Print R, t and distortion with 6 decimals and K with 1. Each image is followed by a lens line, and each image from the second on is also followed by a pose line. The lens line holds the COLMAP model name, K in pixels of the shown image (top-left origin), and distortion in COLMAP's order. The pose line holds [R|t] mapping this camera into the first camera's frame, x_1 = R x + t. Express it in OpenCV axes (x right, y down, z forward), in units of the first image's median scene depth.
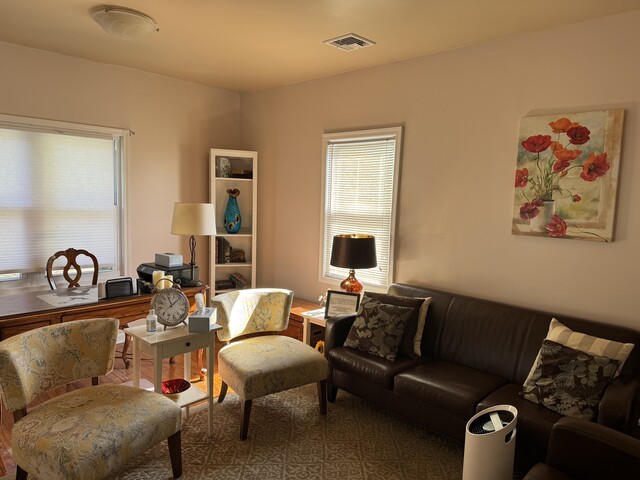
lens RADIAL K [[457.6, 0, 318.0], [0, 457.6, 244.0], [0, 0, 1]] dist [0.055433, -0.014177]
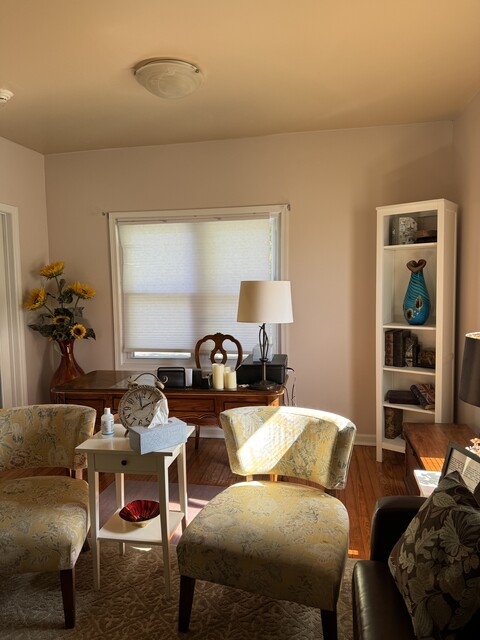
lens RADIAL K [[457.6, 0, 239.8], [0, 457.6, 312.7], [0, 0, 1]] dist [0.055433, -0.014177]
pose [[0.528519, 0.014547, -0.848797, 0.334380], [-0.050487, 0.998622, -0.014322, -0.022305], [0.847419, 0.050423, 0.528525, 0.524755]]
